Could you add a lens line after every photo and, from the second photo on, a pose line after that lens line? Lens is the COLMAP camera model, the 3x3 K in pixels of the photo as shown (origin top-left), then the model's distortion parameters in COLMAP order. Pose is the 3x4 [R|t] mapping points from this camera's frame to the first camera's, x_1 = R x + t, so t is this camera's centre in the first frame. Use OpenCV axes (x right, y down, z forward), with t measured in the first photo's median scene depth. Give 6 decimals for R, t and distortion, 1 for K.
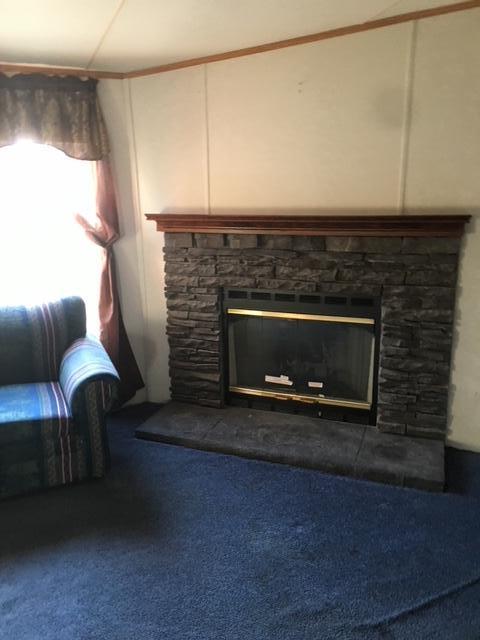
lens RADIAL K [[541.7, 0, 235.8], [0, 541.7, 312.4], [0, 0, 1]] dist [0.057170, -0.030717]
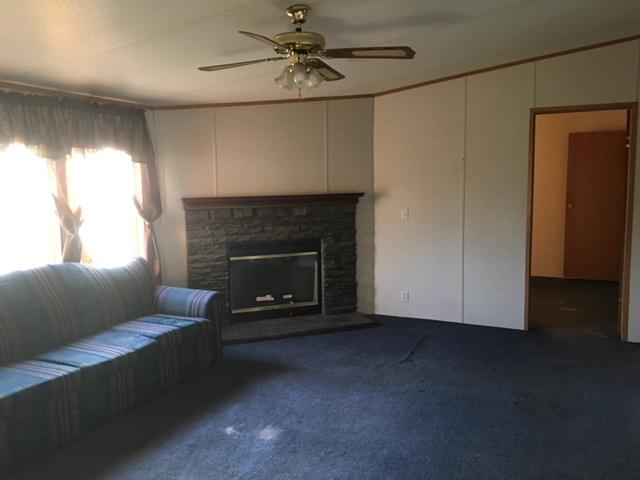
lens RADIAL K [[541.7, 0, 317.2], [0, 541.7, 236.9], [0, 0, 1]] dist [0.057170, -0.030717]
pose [[0.760276, -0.069877, 0.645831, -0.868030], [0.157466, 0.984370, -0.078863, 0.101707], [-0.630226, 0.161654, 0.759397, -0.356251]]
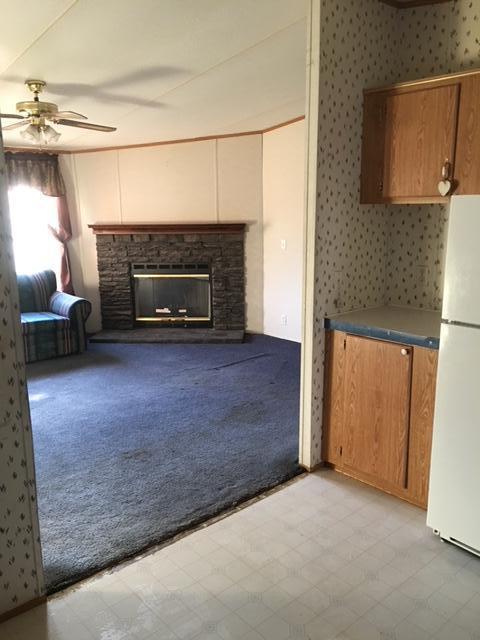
lens RADIAL K [[541.7, 0, 241.4], [0, 541.7, 315.9], [0, 0, 1]] dist [0.057170, -0.030717]
pose [[0.954009, -0.057875, 0.294139, -0.234738], [0.068776, 0.997271, -0.026845, 0.225261], [-0.291783, 0.045840, 0.955386, -0.962161]]
